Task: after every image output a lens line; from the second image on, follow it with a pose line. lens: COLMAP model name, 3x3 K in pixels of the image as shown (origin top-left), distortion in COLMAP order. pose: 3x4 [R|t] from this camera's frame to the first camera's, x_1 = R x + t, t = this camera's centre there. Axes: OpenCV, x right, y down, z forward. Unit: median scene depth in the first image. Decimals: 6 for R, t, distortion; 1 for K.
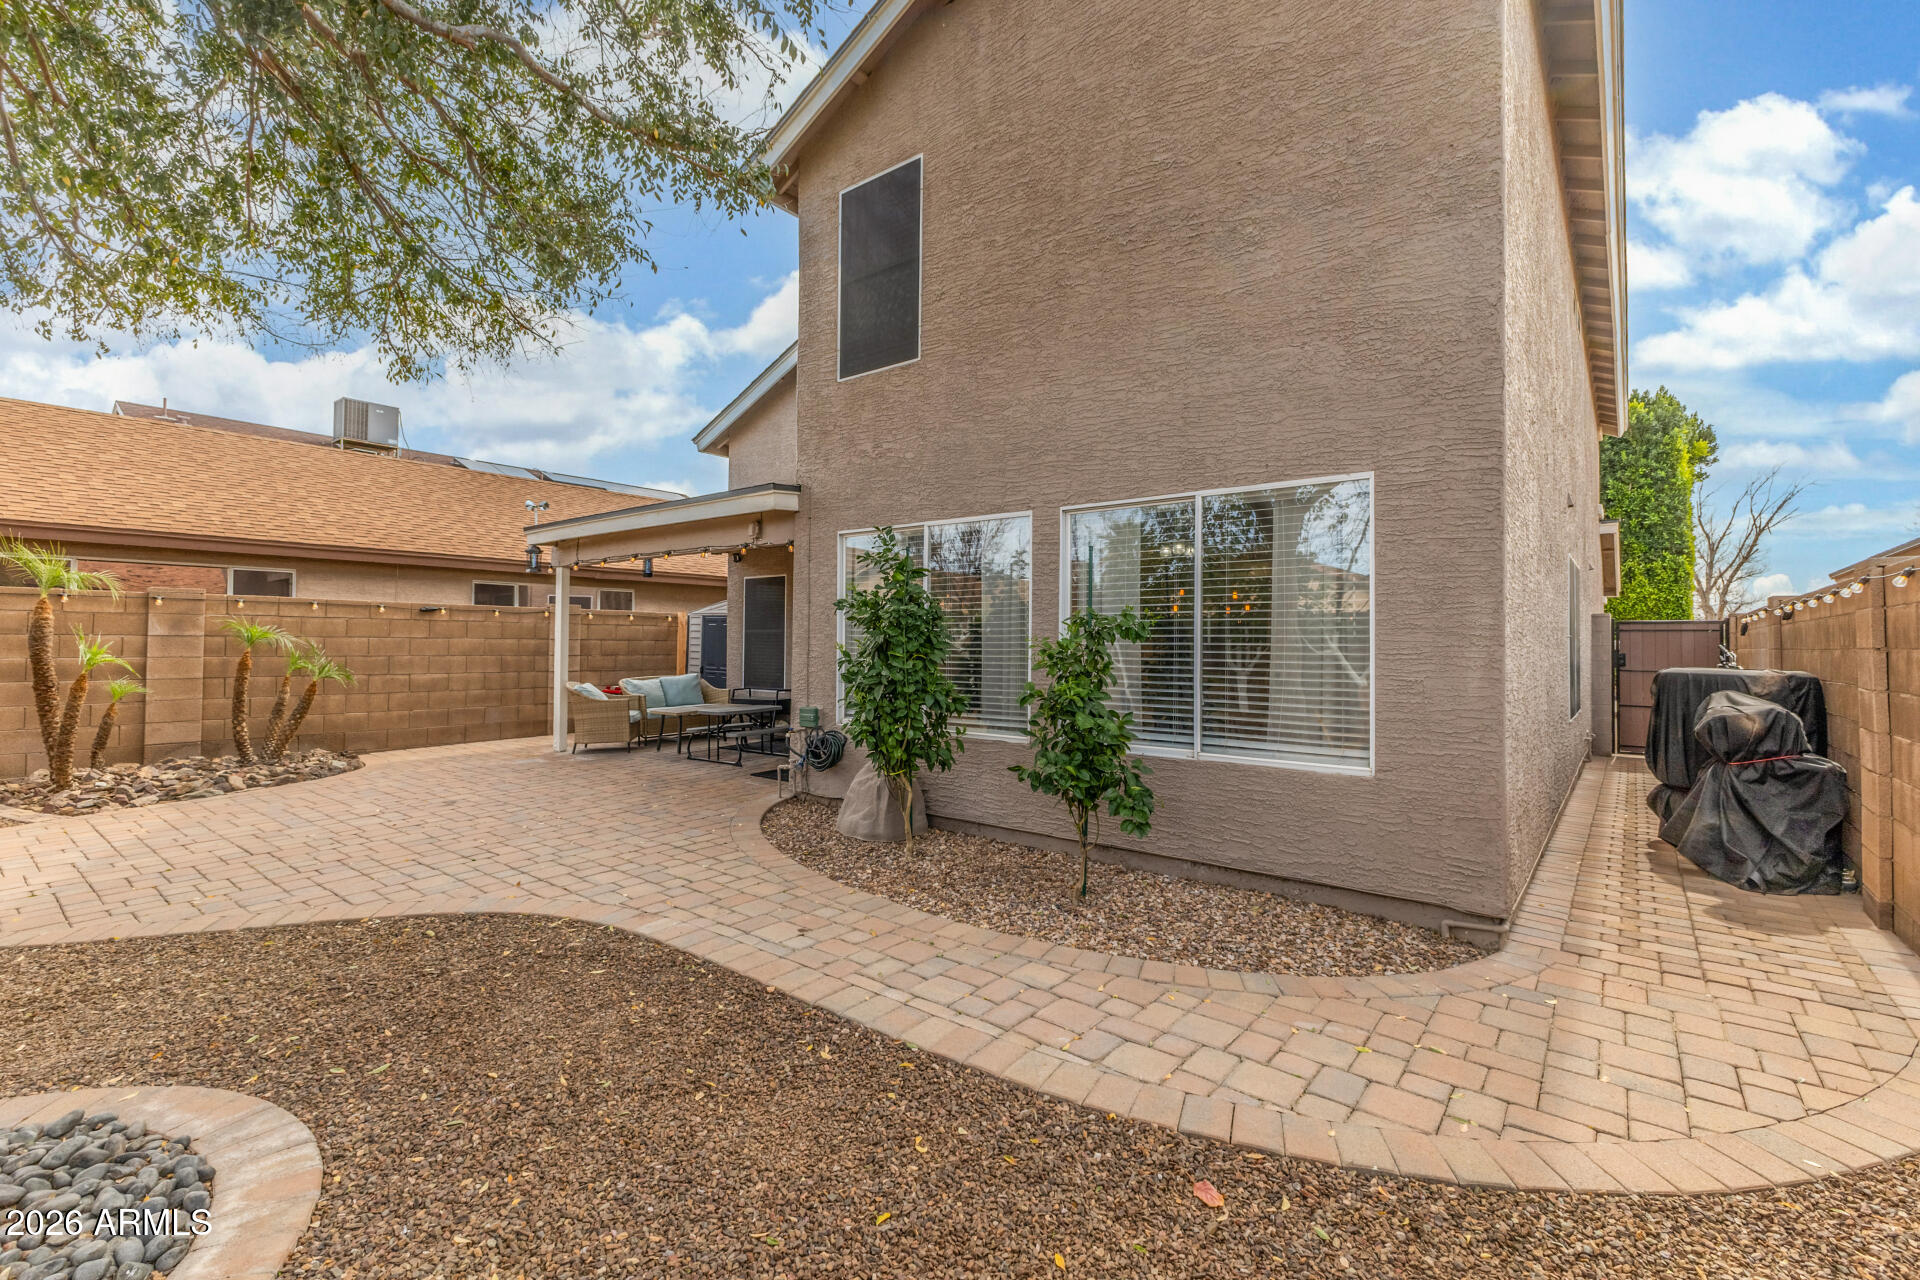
lens RADIAL K [[835.2, 0, 958.5], [0, 835.2, 627.9], [0, 0, 1]] dist [0.002027, 0.000138]
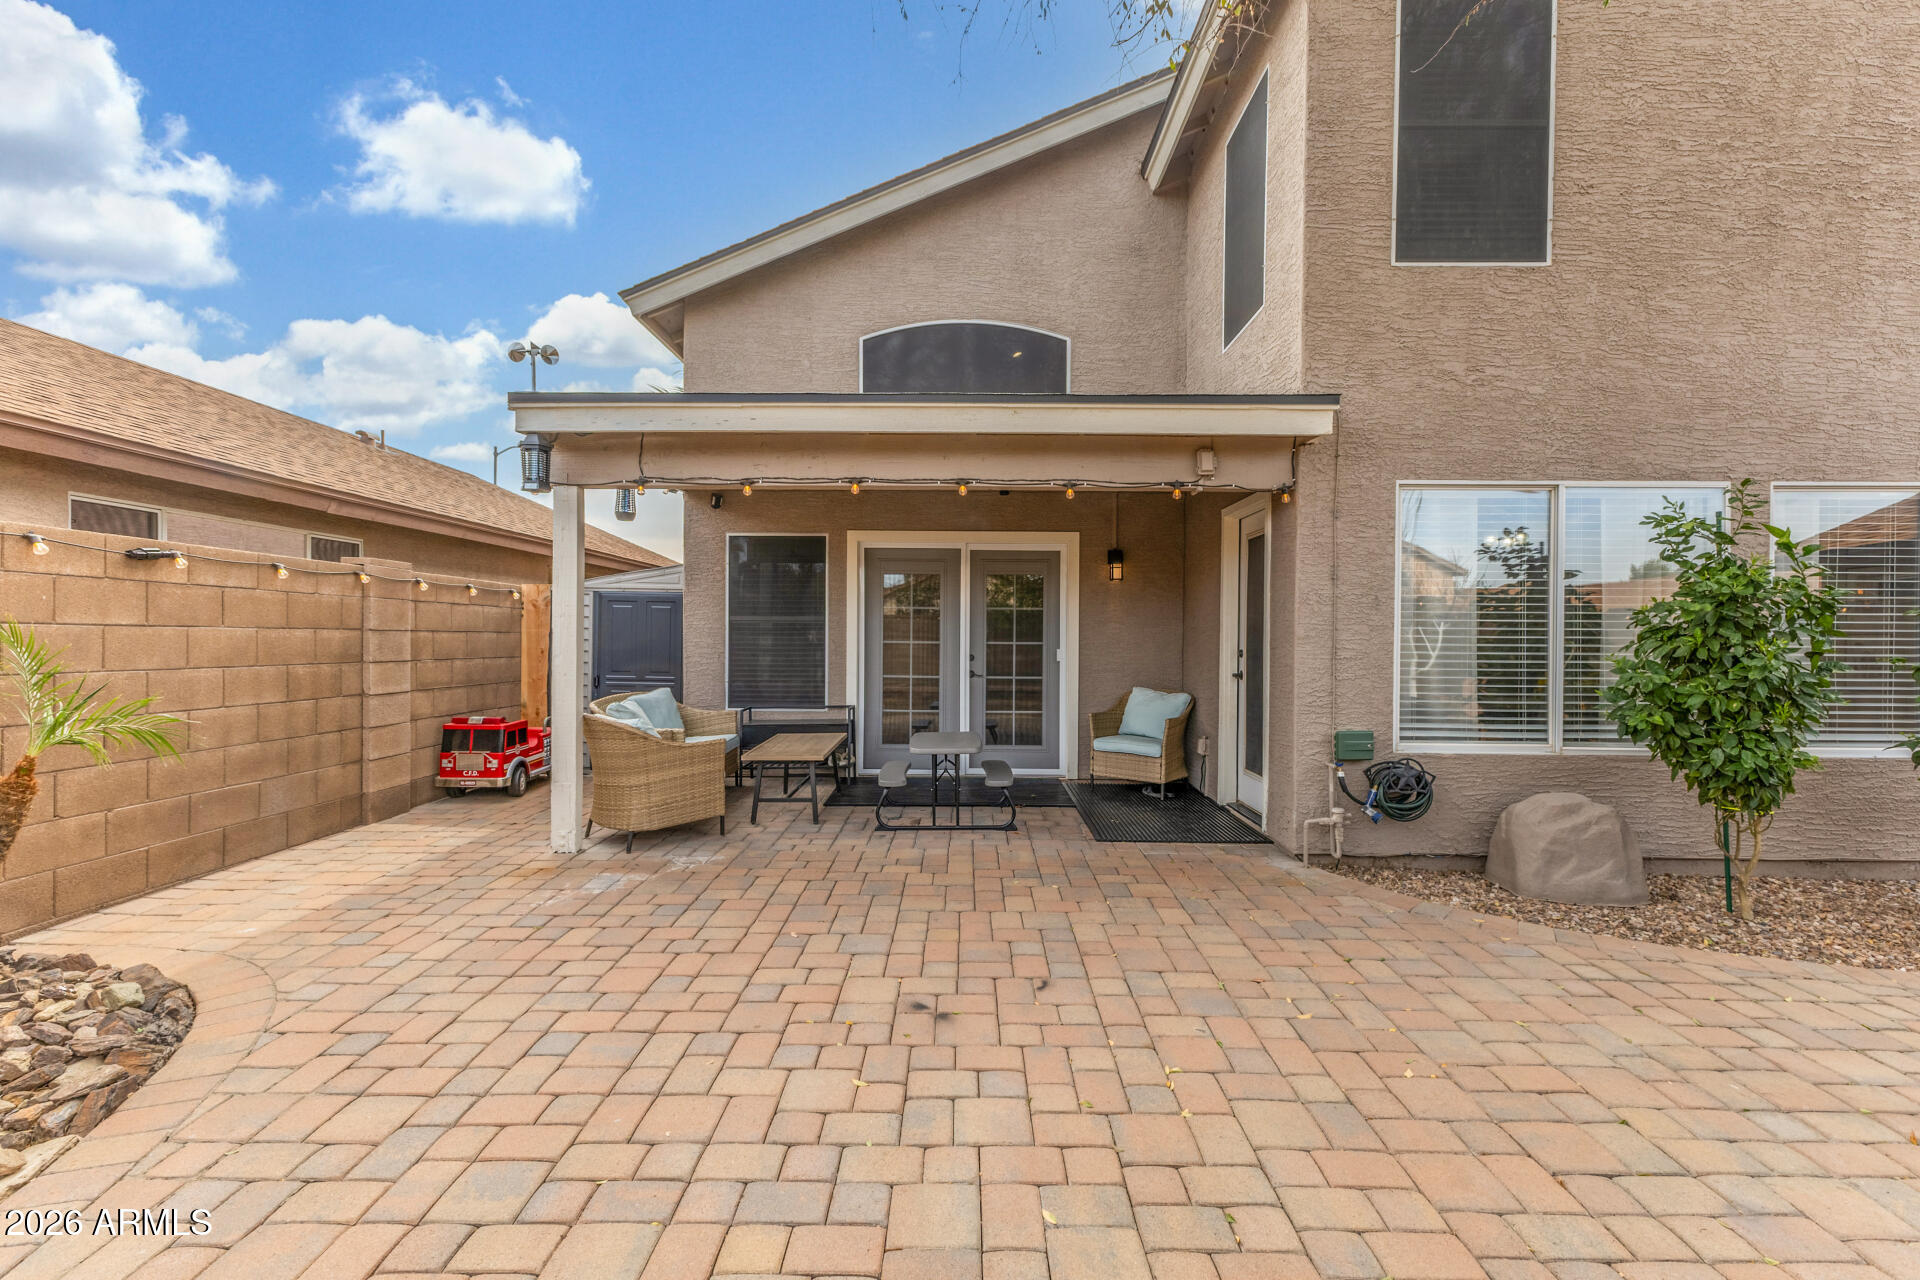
lens RADIAL K [[828.6, 0, 964.2], [0, 828.6, 644.4], [0, 0, 1]] dist [0.023731, -0.010415]
pose [[0.785992, -0.007780, 0.618188, -0.992114], [-0.011273, 0.999574, 0.026913, 0.010081], [-0.618134, -0.028122, 0.785570, 0.760865]]
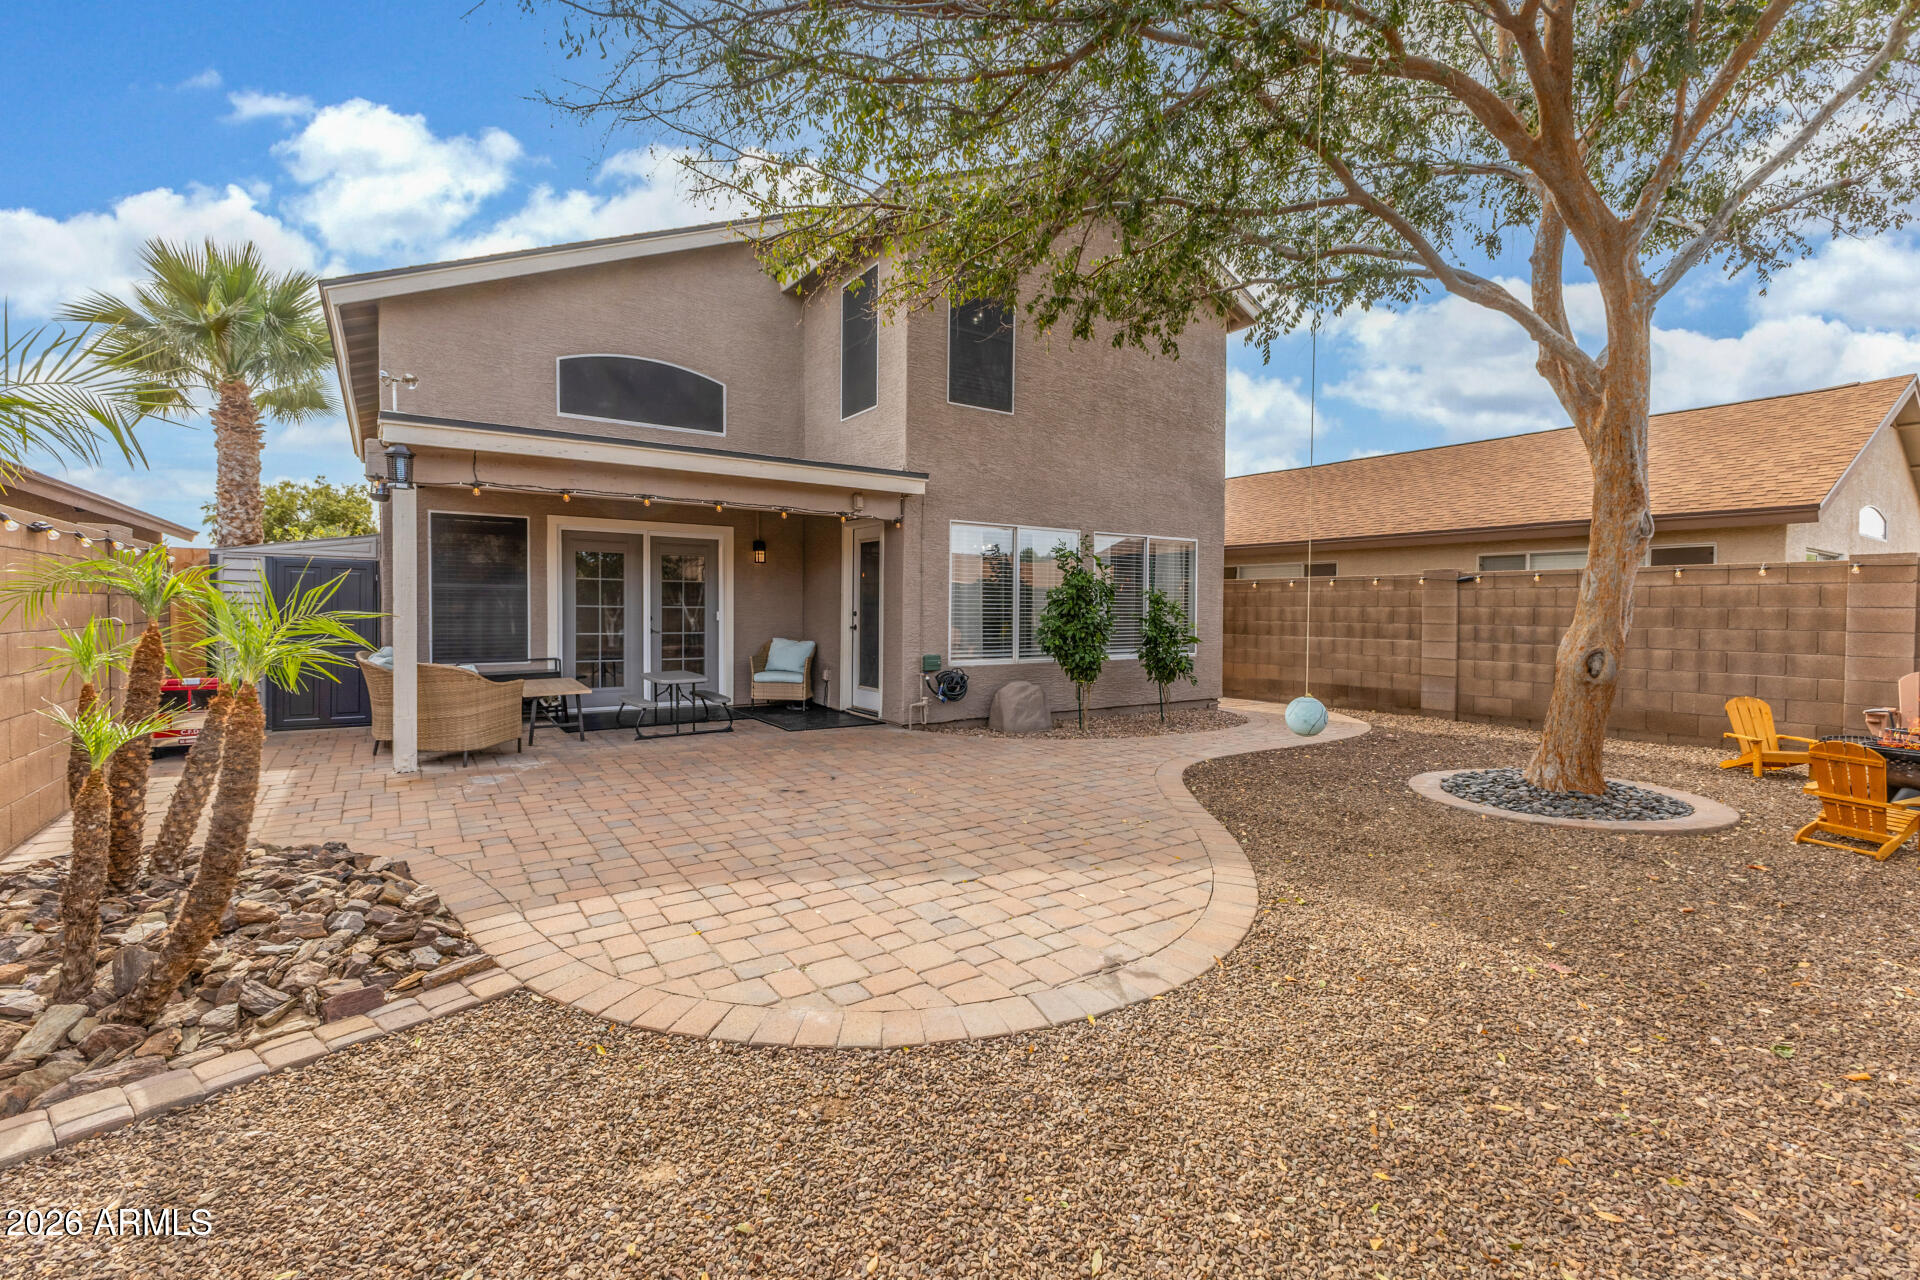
lens RADIAL K [[835.2, 0, 958.5], [0, 835.2, 627.9], [0, 0, 1]] dist [0.002027, 0.000138]
pose [[0.290791, -0.030570, 0.956298, -1.598063], [-0.024646, 0.998918, 0.039427, 0.003156], [-0.956469, -0.035034, 0.289723, 0.684127]]
